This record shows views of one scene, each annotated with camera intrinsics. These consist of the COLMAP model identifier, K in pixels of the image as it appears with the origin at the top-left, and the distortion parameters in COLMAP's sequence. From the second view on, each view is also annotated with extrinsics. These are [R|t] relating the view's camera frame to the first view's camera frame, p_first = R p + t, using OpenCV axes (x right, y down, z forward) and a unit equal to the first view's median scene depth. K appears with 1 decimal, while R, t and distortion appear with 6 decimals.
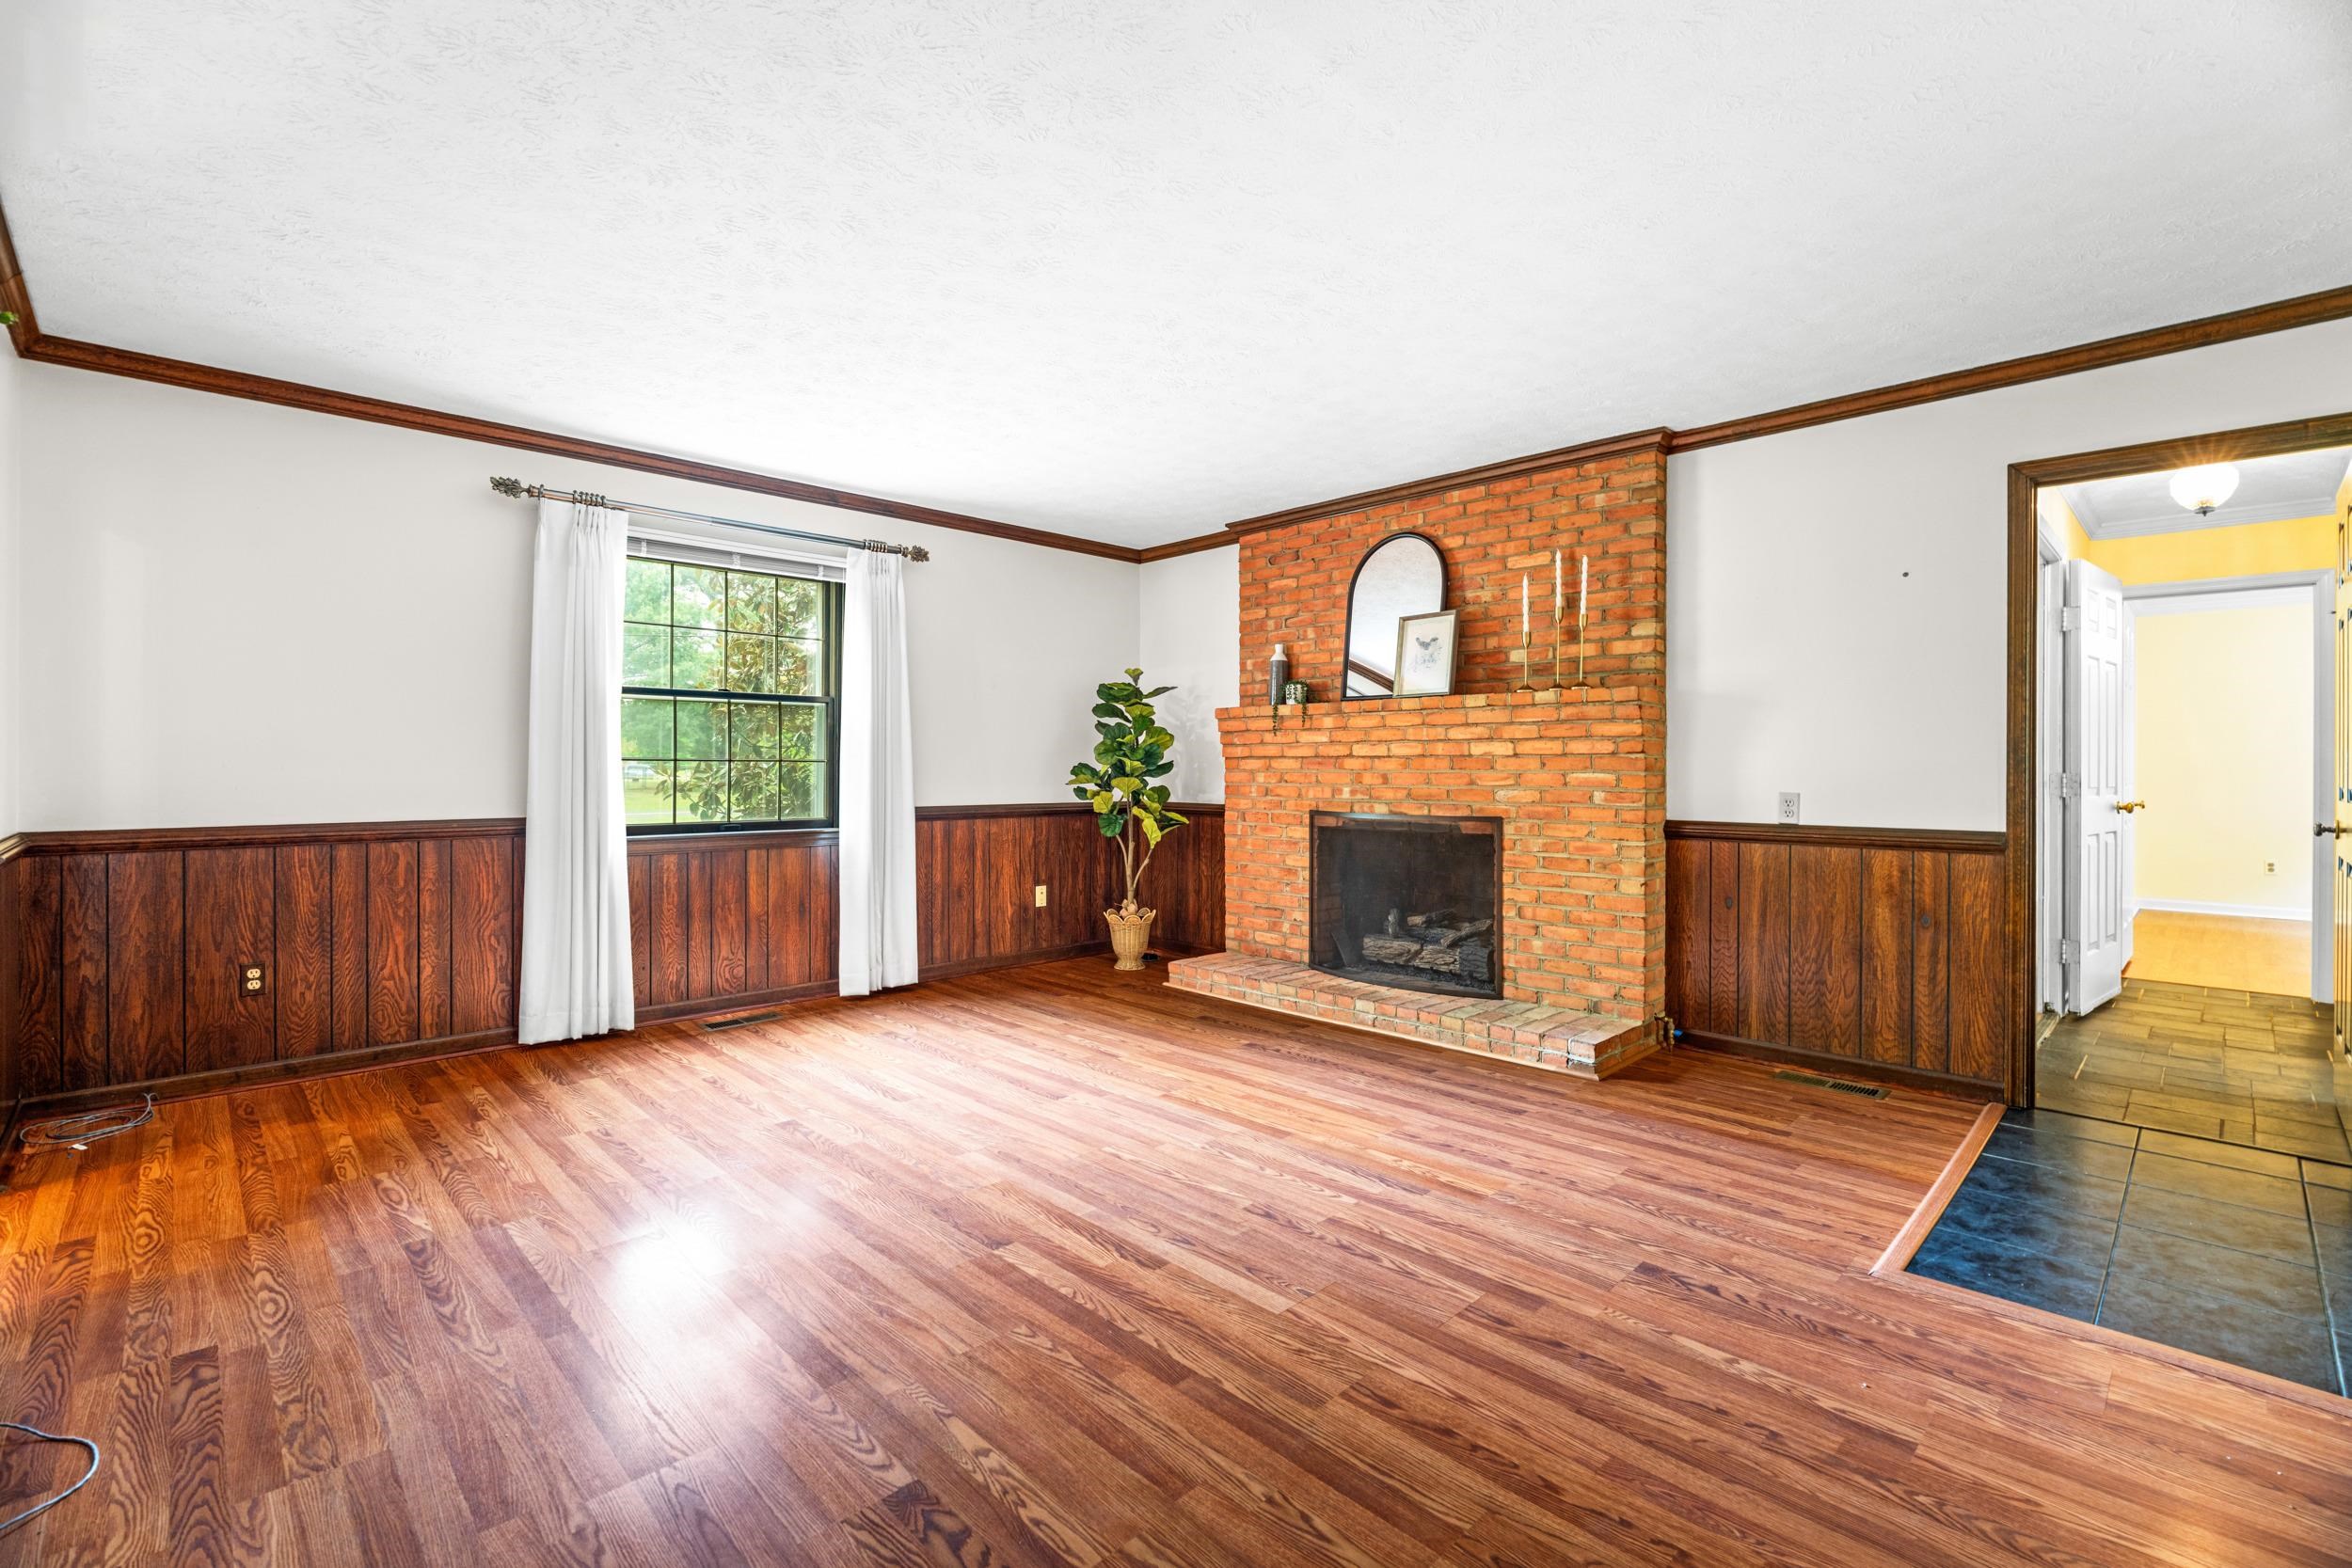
lens RADIAL K [[1032.5, 0, 1199.0], [0, 1032.5, 764.6], [0, 0, 1]] dist [-0.013634, 0.001830]
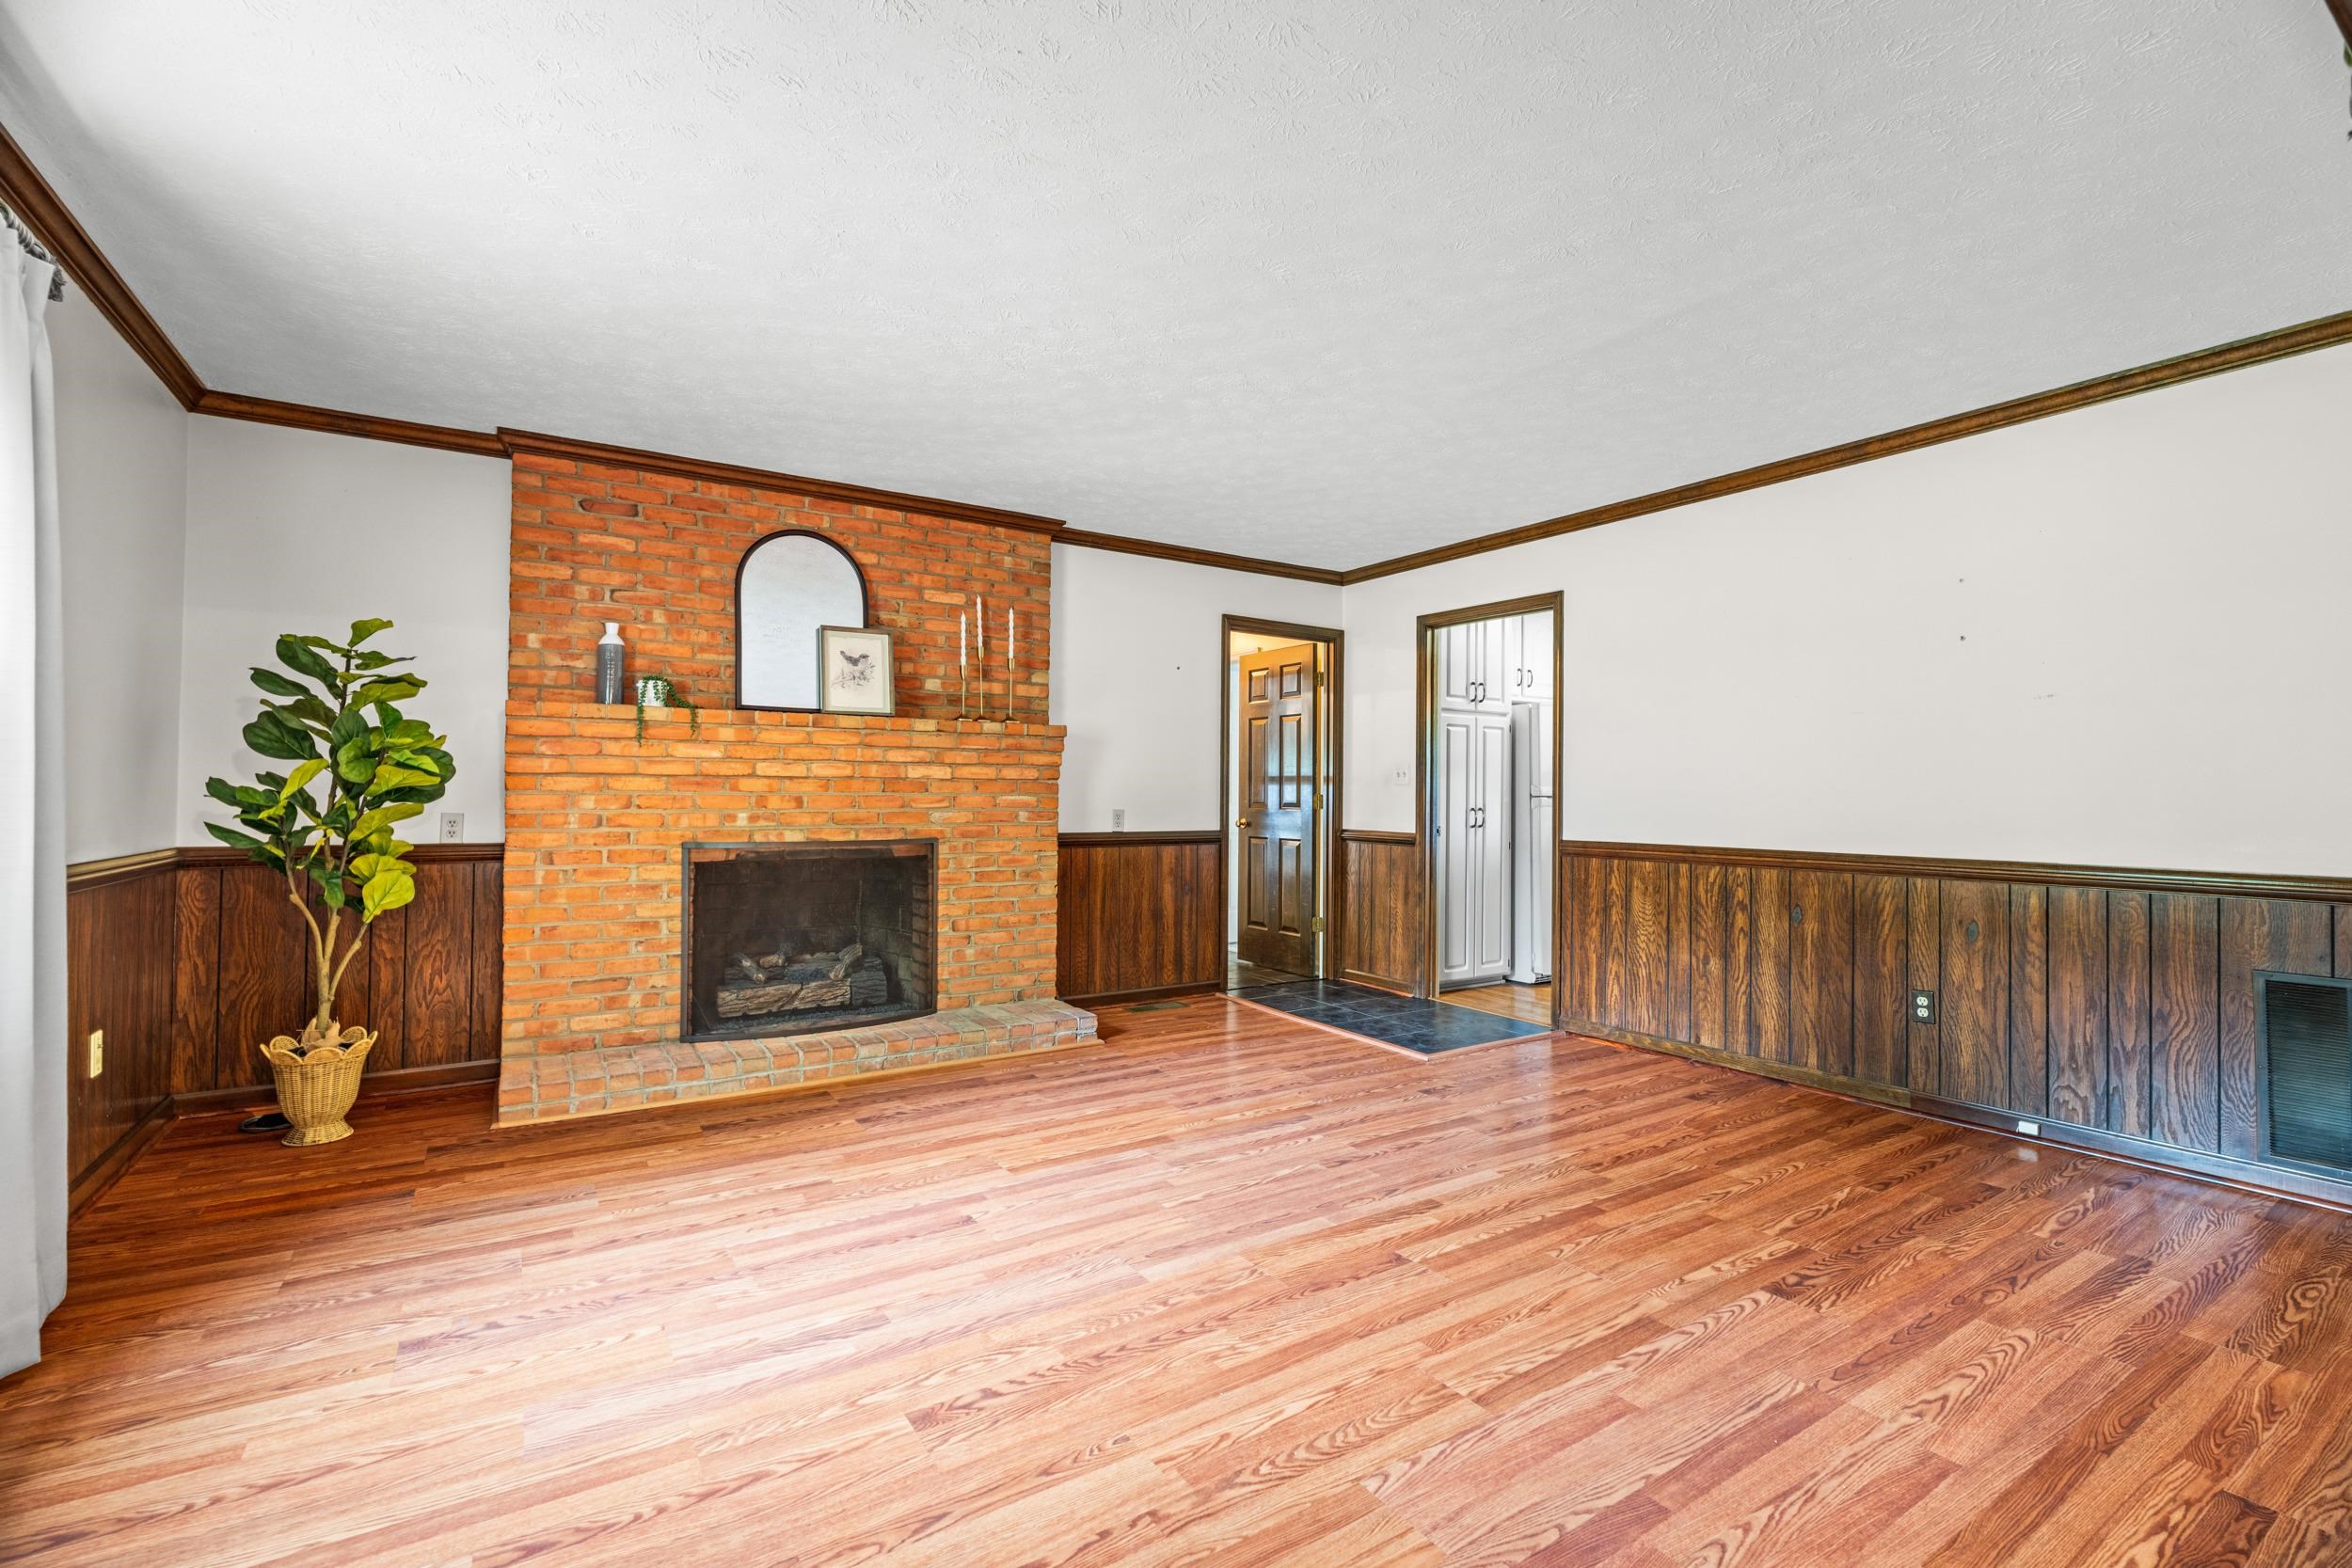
lens RADIAL K [[1032.5, 0, 1169.2], [0, 1032.5, 771.0], [0, 0, 1]] dist [-0.013634, 0.001830]
pose [[0.212729, 0.020082, 0.976905, -0.703562], [-0.009922, 0.999782, -0.018392, -0.000072], [-0.977061, -0.005781, 0.212882, 0.564770]]
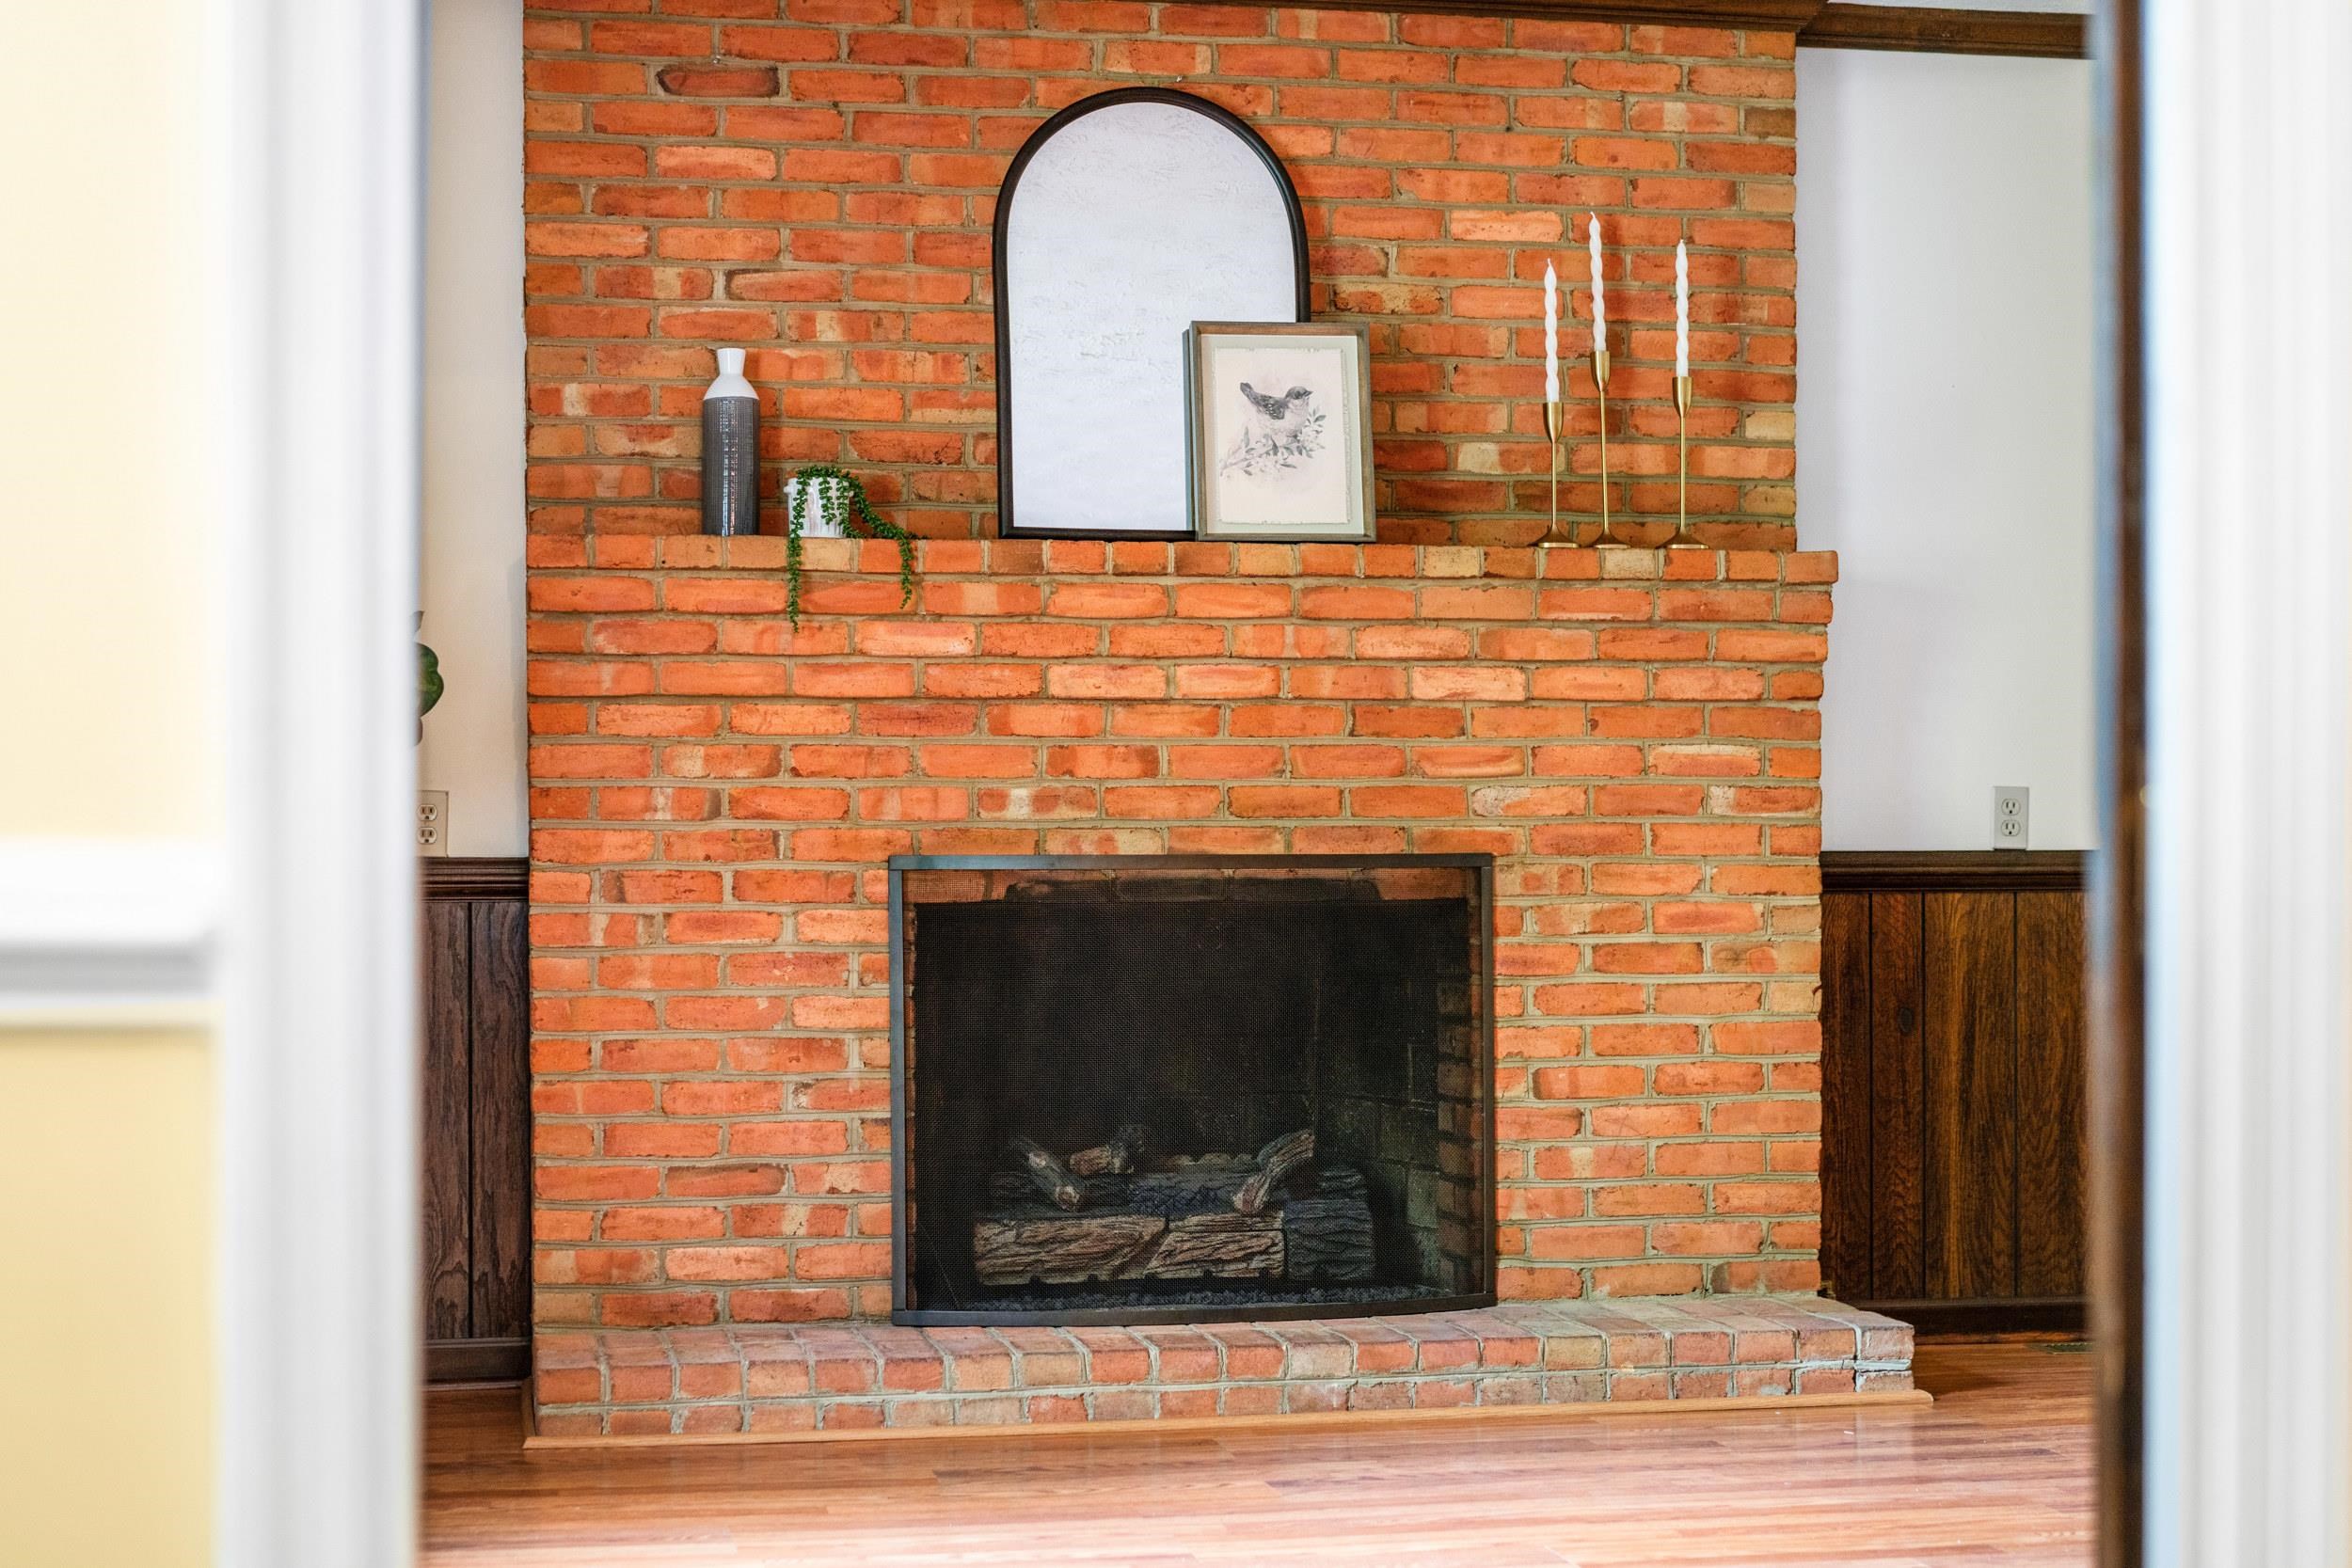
lens RADIAL K [[3638.9, 0, 1128.5], [0, 3638.9, 865.5], [0, 0, 1]] dist [-0.013351, 0.000000]
pose [[0.562688, -0.005874, 0.826649, -0.996152], [0.002268, 0.999982, 0.005561, 0.048723], [-0.826667, -0.001254, 0.562691, 0.325334]]
